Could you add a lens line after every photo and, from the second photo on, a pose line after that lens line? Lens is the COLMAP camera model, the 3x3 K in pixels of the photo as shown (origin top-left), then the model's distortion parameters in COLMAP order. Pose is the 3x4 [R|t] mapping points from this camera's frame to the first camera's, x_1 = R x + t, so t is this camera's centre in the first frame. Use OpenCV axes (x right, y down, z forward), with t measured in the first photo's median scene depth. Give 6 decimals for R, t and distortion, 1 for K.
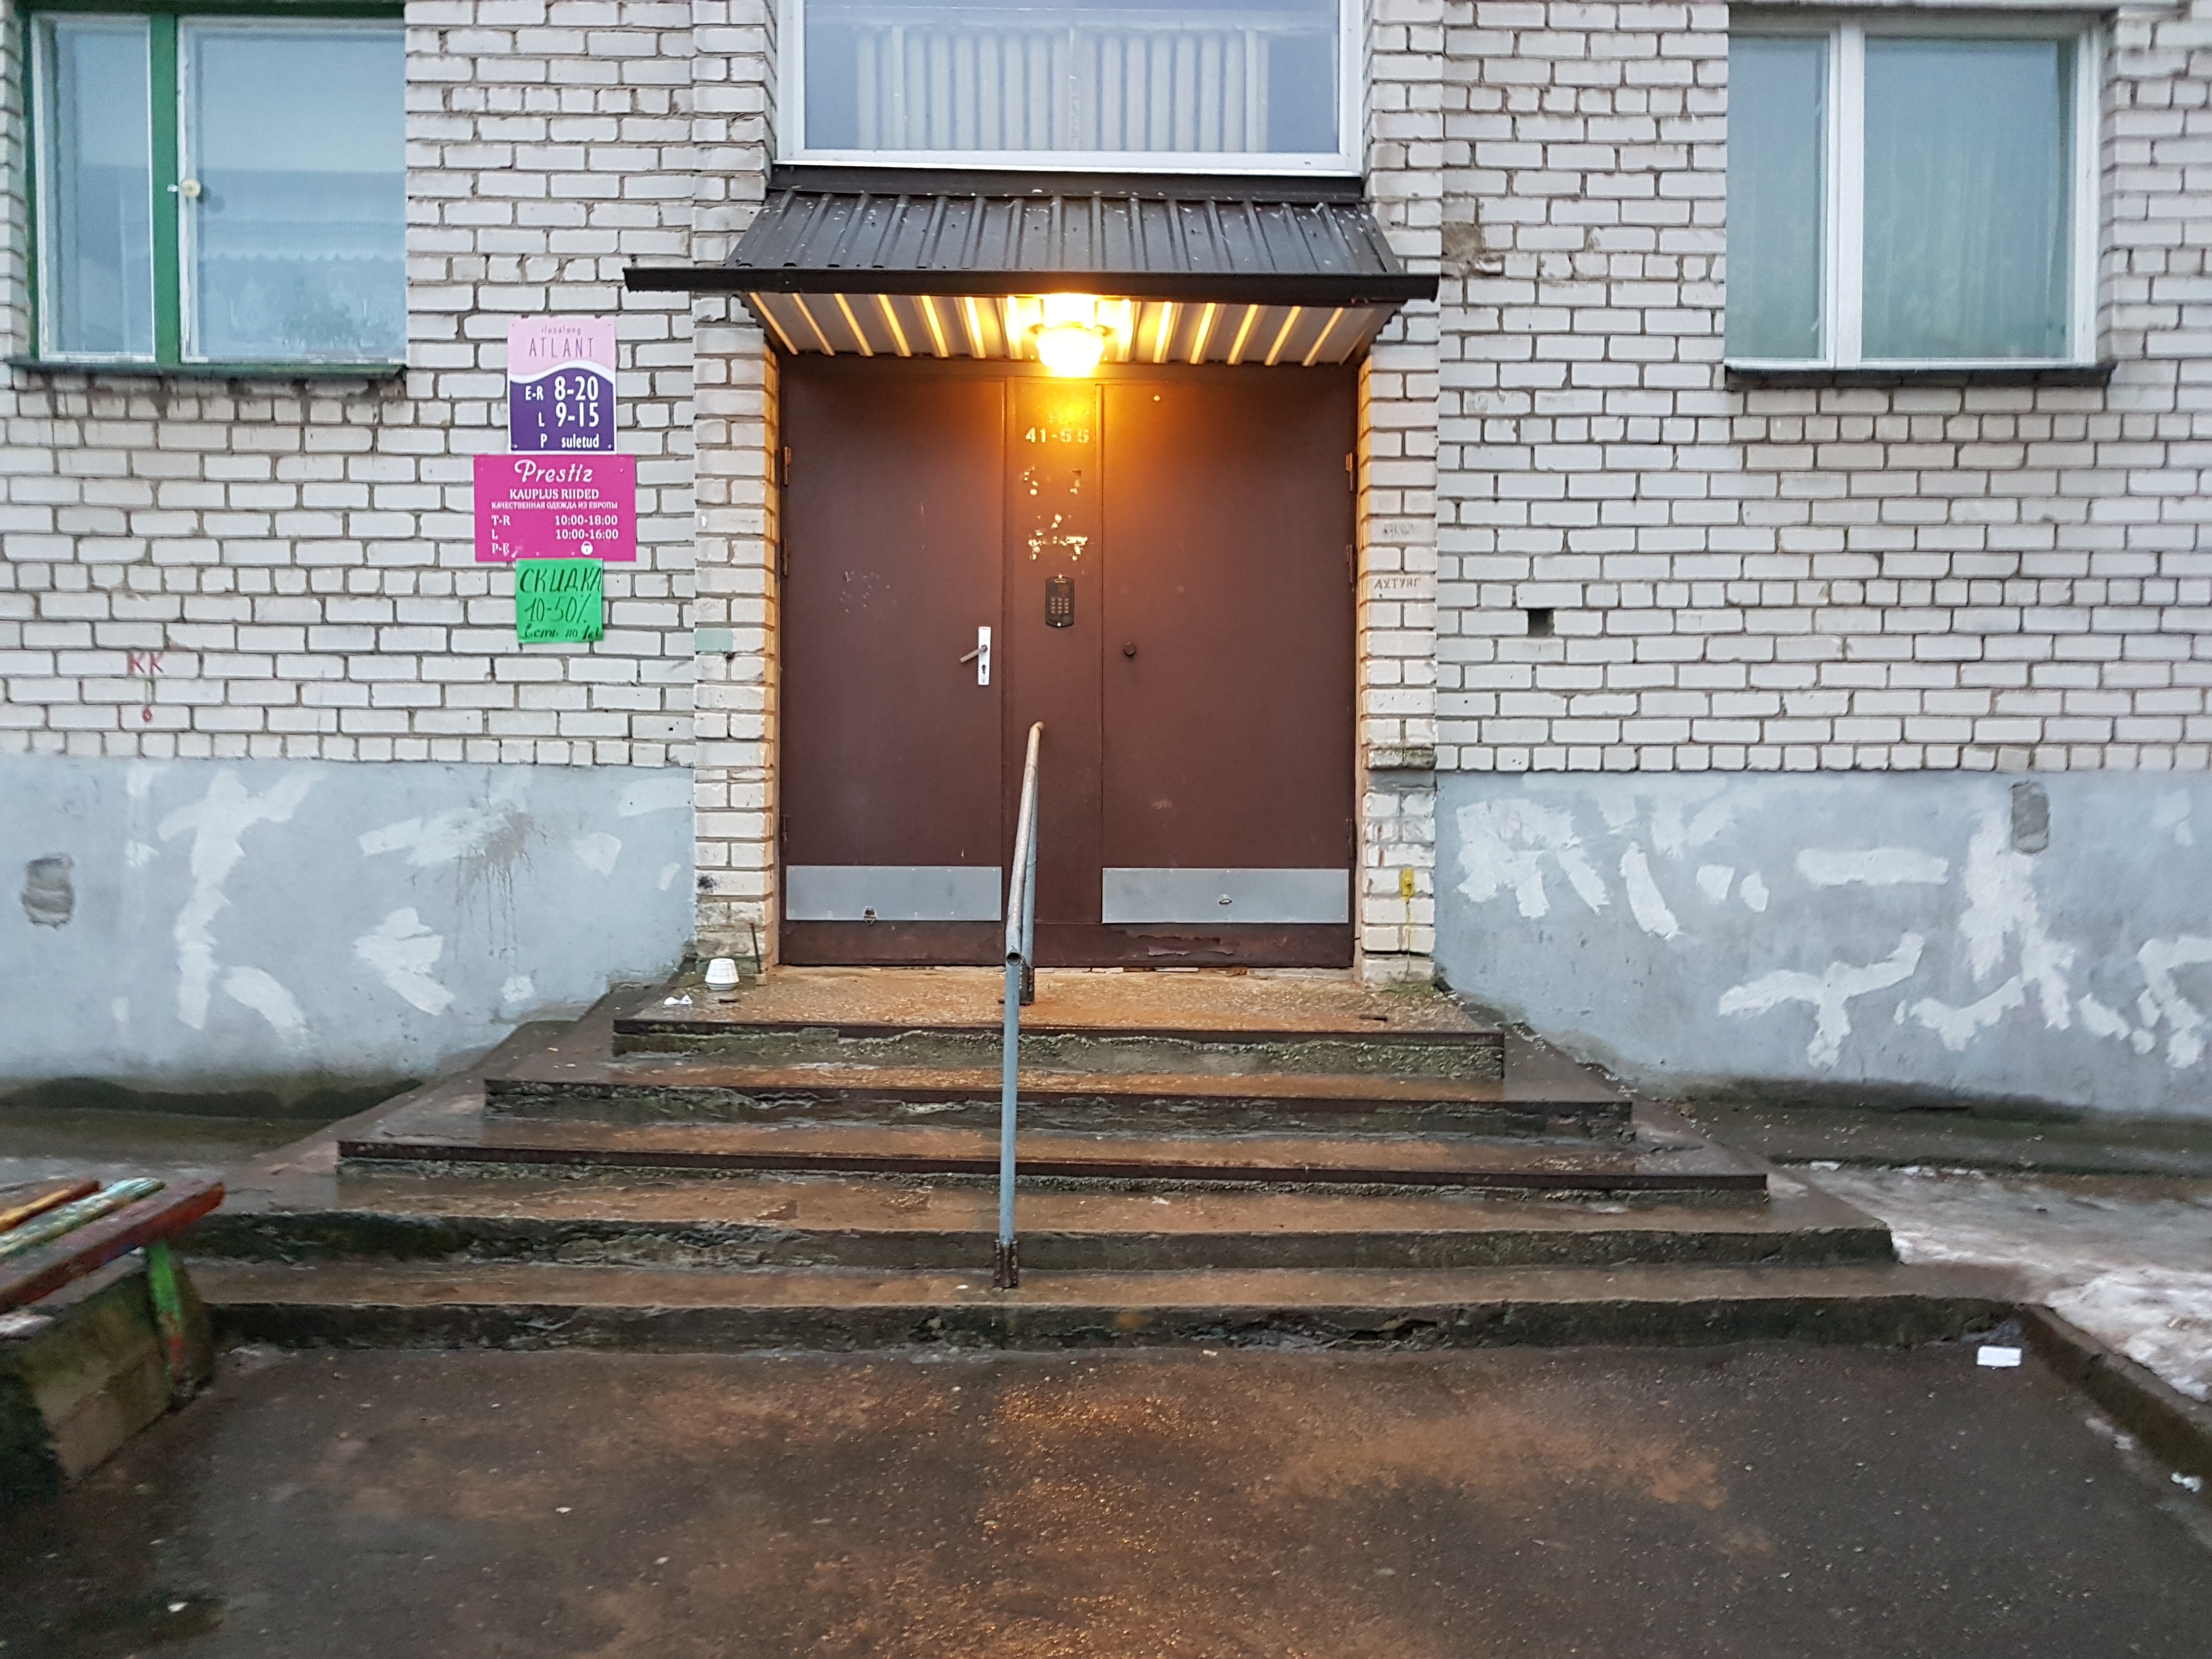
lens RADIAL K [[1706.0, 0, 1106.0], [0, 1706.0, 829.5], [0, 0, 1]] dist [-0.001257, -0.002584]
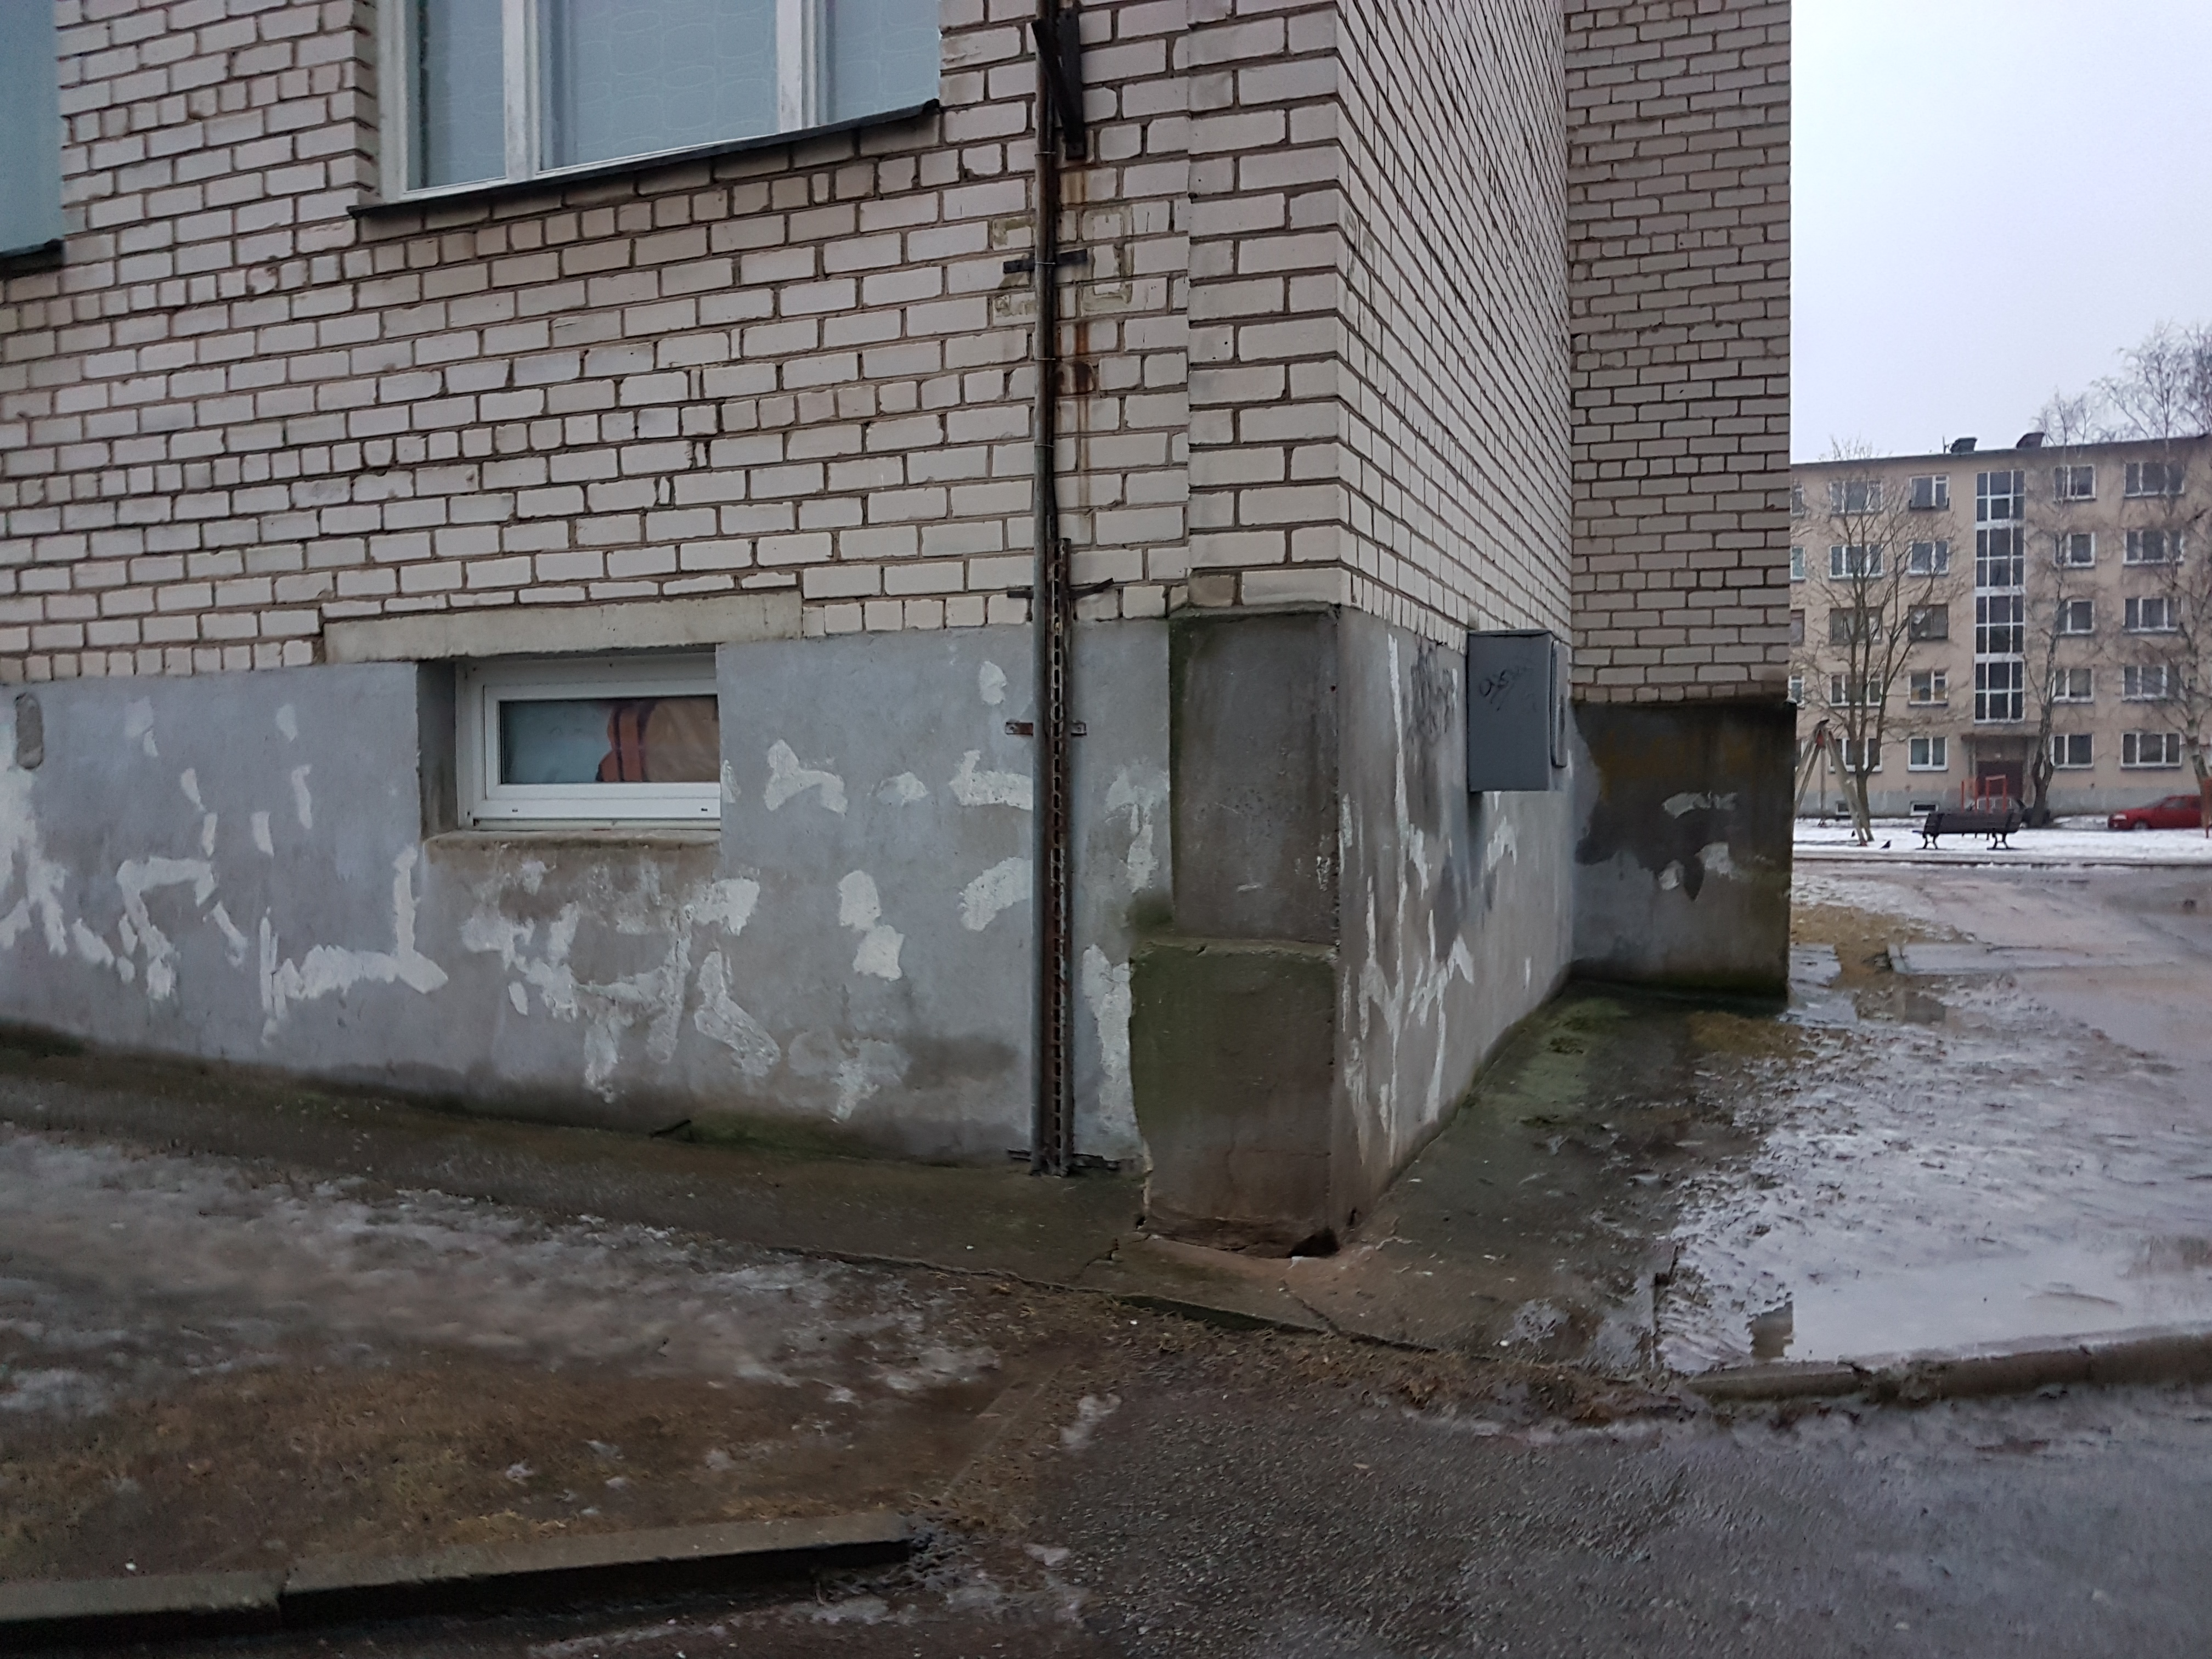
lens RADIAL K [[1685.5, 0, 1106.0], [0, 1685.5, 829.5], [0, 0, 1]] dist [0.011197, 0.005851]
pose [[0.929444, -0.003253, -0.368950, 1.451792], [0.000854, 0.999977, -0.006667, 0.054946], [0.368963, 0.005881, 0.929425, 0.344126]]
